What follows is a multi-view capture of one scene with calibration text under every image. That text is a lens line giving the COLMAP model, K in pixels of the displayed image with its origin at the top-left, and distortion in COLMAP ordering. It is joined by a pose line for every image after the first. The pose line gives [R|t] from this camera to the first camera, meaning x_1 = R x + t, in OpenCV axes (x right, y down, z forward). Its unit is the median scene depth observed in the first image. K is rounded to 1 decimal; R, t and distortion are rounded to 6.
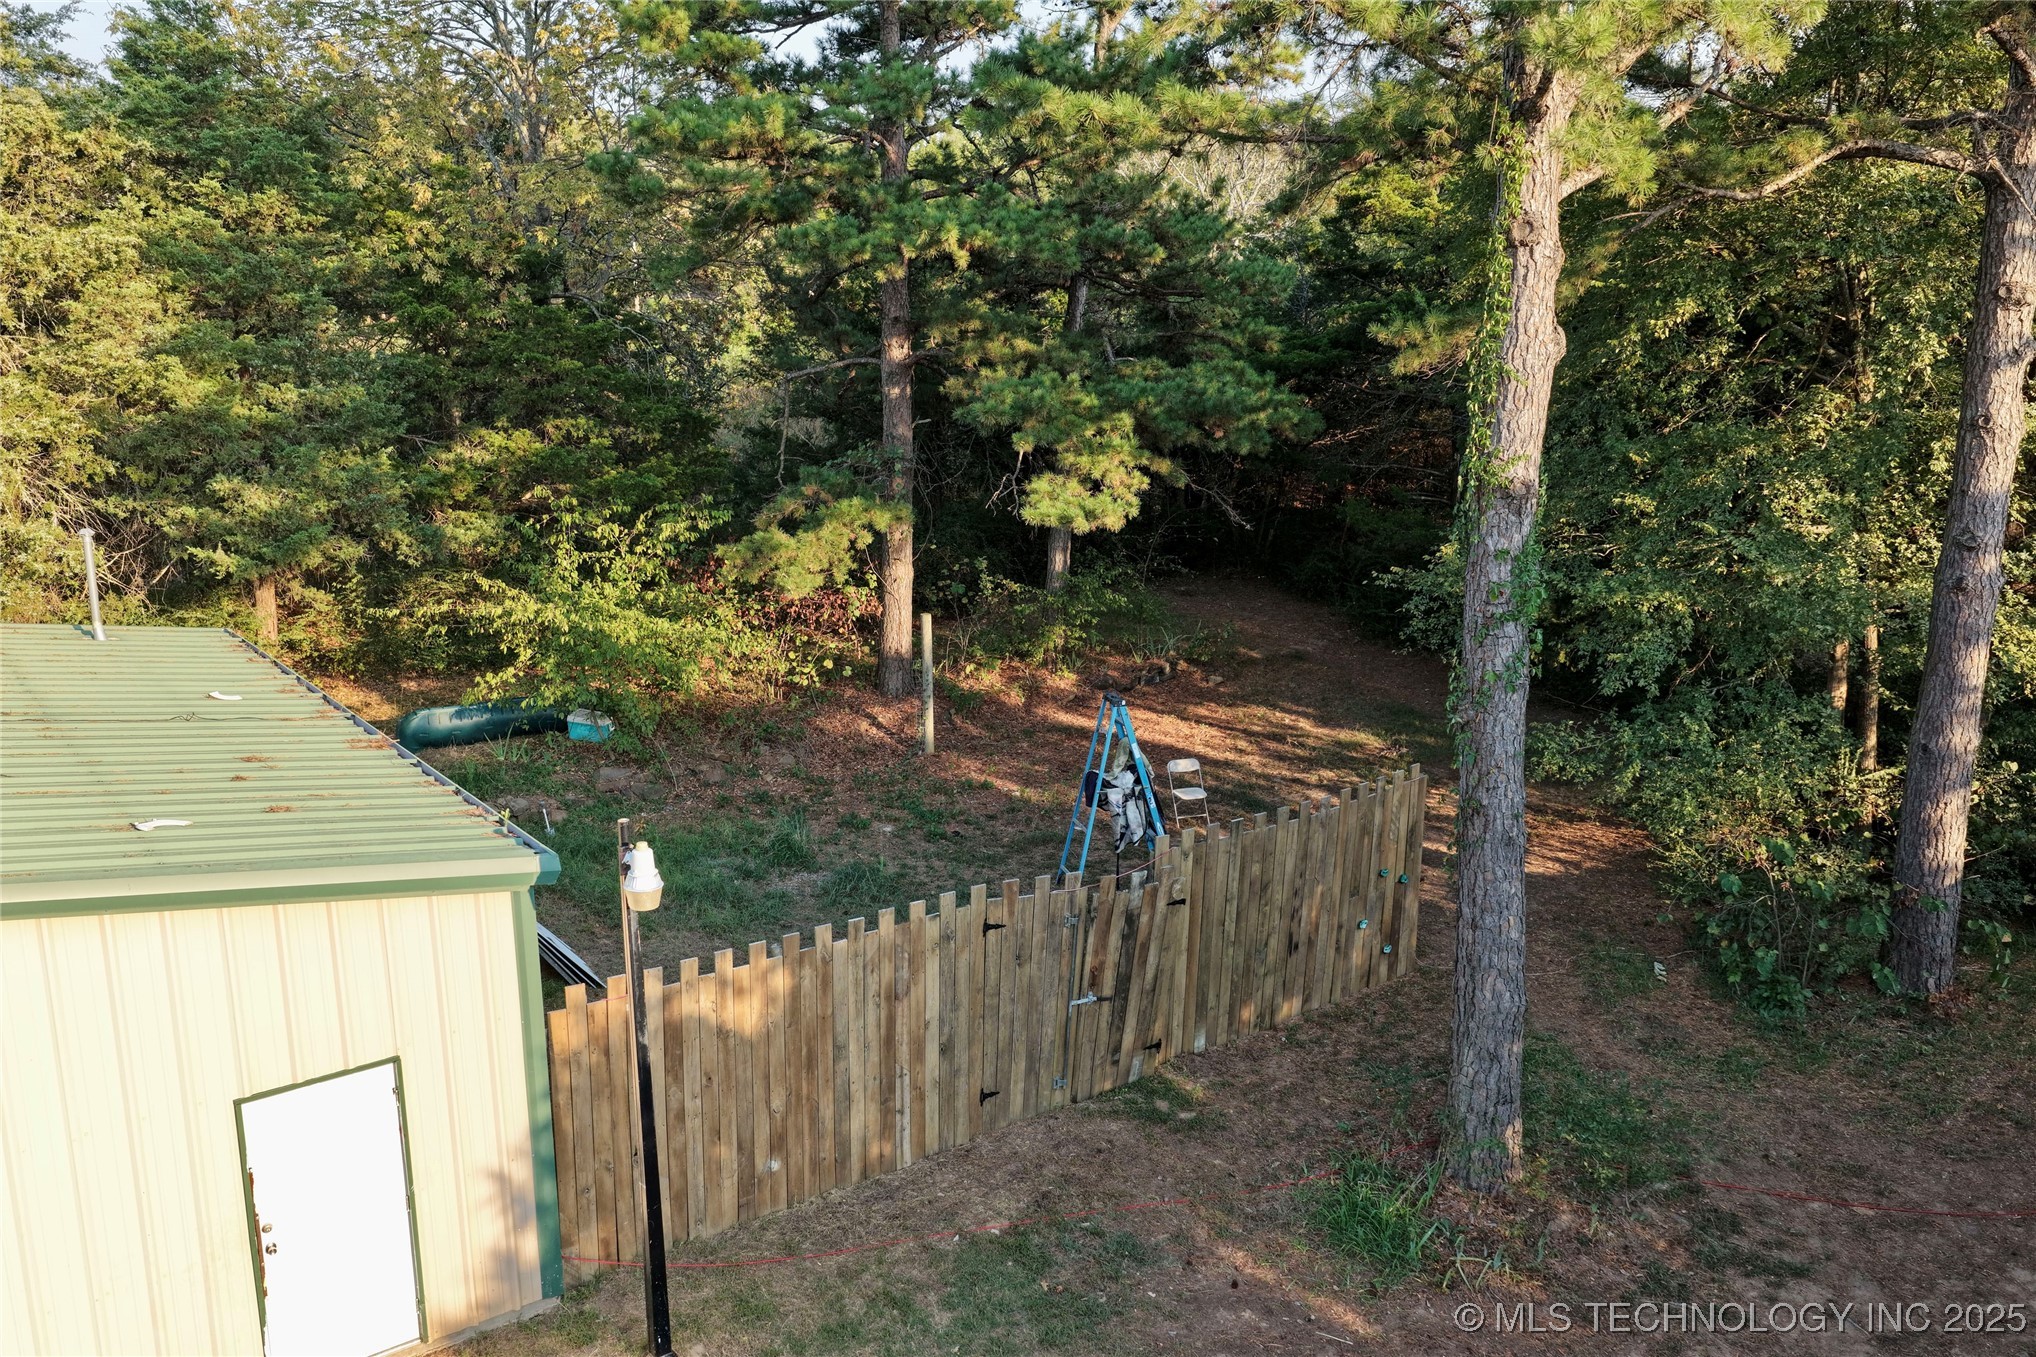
lens RADIAL K [[1687.6, 0, 1021.8], [0, 1687.6, 667.2], [0, 0, 1]] dist [-0.005296, 0.029378]
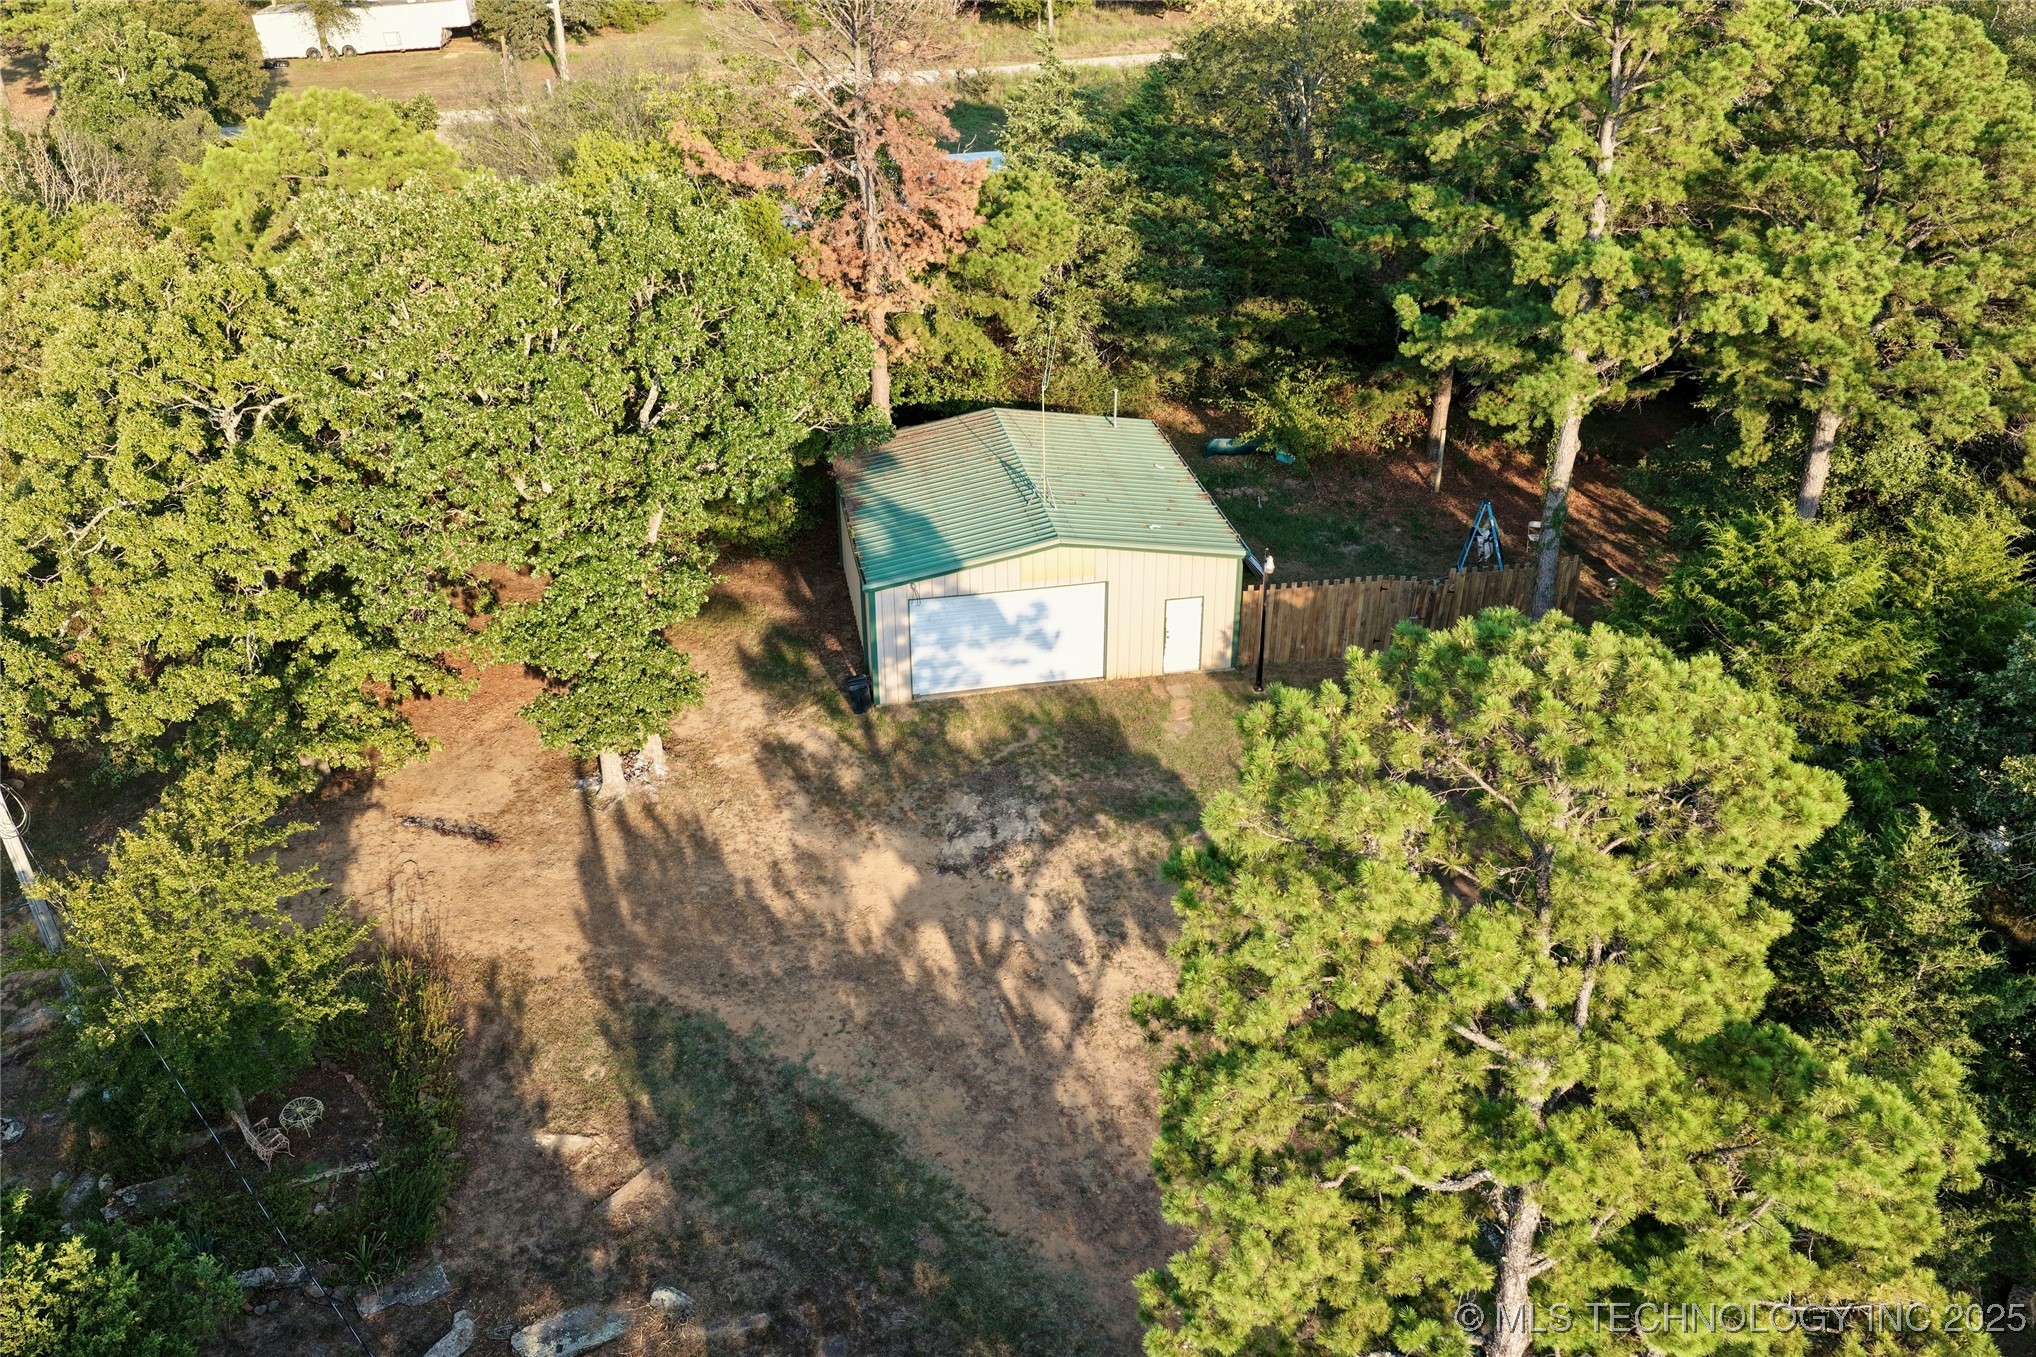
lens RADIAL K [[1687.6, 0, 1021.4], [0, 1687.6, 681.7], [0, 0, 1]] dist [-0.005296, 0.029378]
pose [[0.898454, 0.213662, -0.383575, 0.608864], [-0.098377, 0.949361, 0.298390, -0.543179], [0.427906, -0.230354, 0.873976, -2.030810]]
